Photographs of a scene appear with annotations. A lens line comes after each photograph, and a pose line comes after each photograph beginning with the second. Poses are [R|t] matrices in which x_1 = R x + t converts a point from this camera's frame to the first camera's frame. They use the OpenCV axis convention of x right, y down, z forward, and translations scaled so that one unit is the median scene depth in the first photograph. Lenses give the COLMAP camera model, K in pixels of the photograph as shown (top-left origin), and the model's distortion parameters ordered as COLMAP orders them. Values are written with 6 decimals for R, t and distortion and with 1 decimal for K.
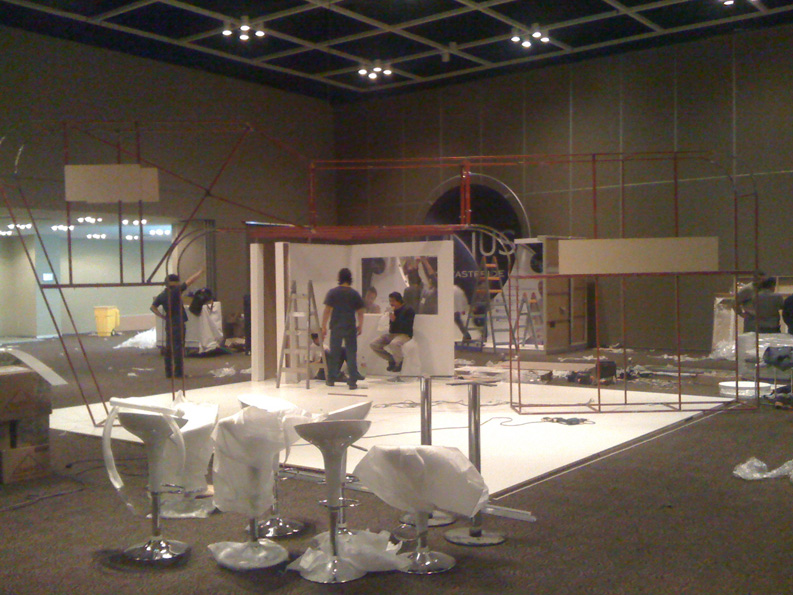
lens RADIAL K [[856.0, 0, 396.5], [0, 856.0, 297.5], [0, 0, 1]] dist [0.195751, -0.525967]
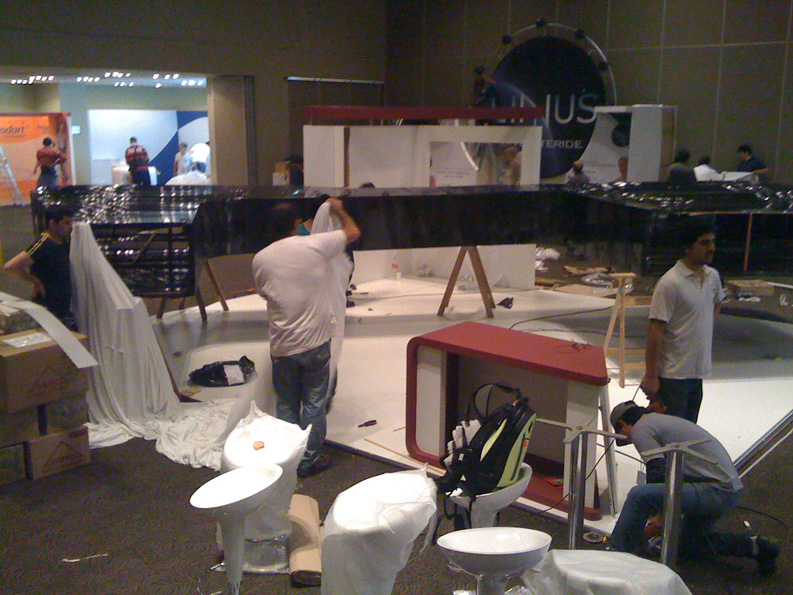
lens RADIAL K [[856.0, 0, 396.5], [0, 856.0, 297.5], [0, 0, 1]] dist [0.195751, -0.525967]
pose [[0.999315, 0.020271, -0.030968, -0.036571], [-0.013975, 0.981402, 0.191454, -0.047657], [0.034273, -0.190890, 0.981013, 0.098941]]
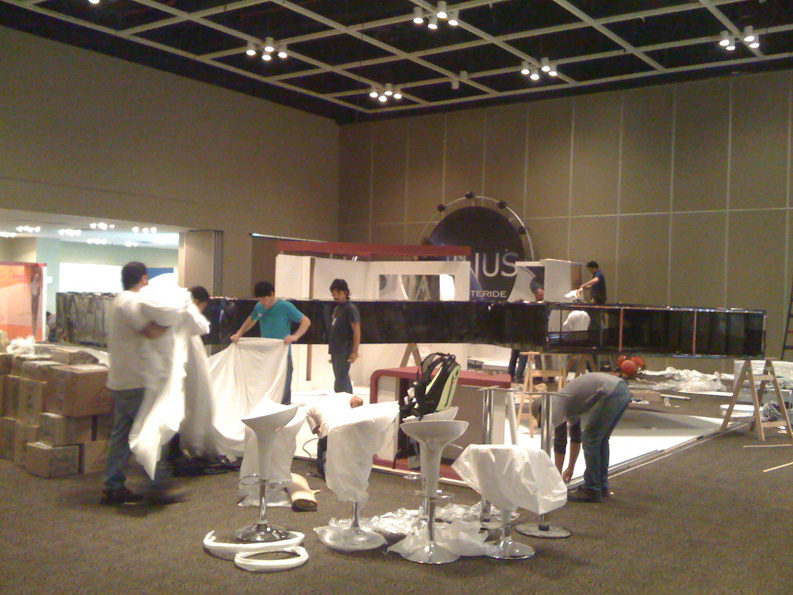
lens RADIAL K [[856.0, 0, 396.5], [0, 856.0, 297.5], [0, 0, 1]] dist [0.195751, -0.525967]
pose [[0.998610, 0.038358, 0.036140, -0.046994], [-0.037708, 0.999117, -0.018513, 0.000727], [-0.036819, 0.017124, 0.999175, -0.037580]]
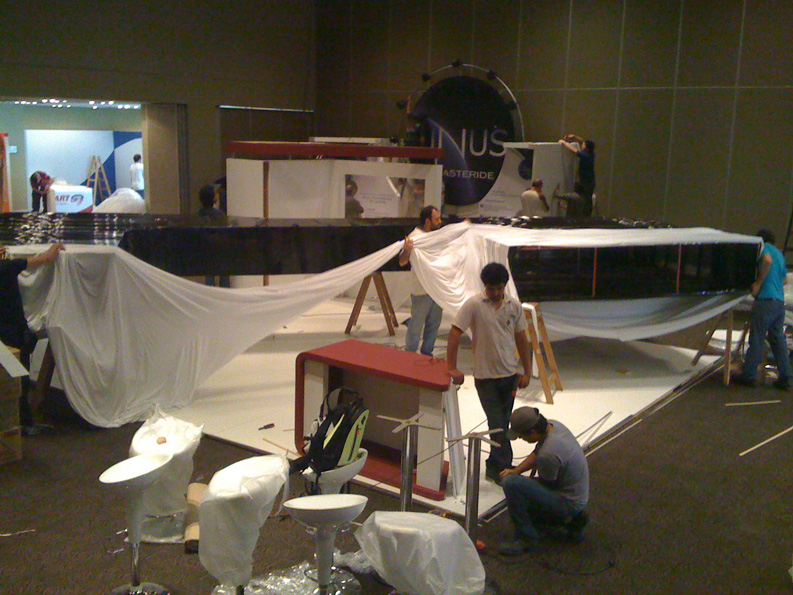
lens RADIAL K [[856.0, 0, 396.5], [0, 856.0, 297.5], [0, 0, 1]] dist [0.195751, -0.525967]
pose [[0.998981, 0.029765, 0.033929, -0.009639], [-0.035166, 0.984518, 0.171722, -0.064311], [-0.028293, -0.172740, 0.984561, 0.032297]]
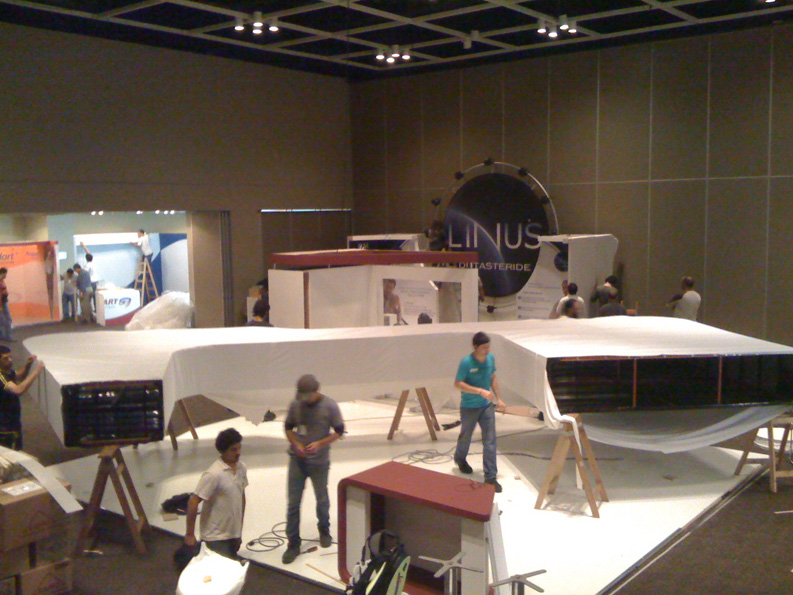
lens RADIAL K [[856.0, 0, 396.5], [0, 856.0, 297.5], [0, 0, 1]] dist [0.195751, -0.525967]
pose [[0.999883, -0.001286, -0.015256, -0.008072], [0.002534, 0.996625, 0.082045, -0.086922], [0.015099, -0.082074, 0.996512, 0.026467]]
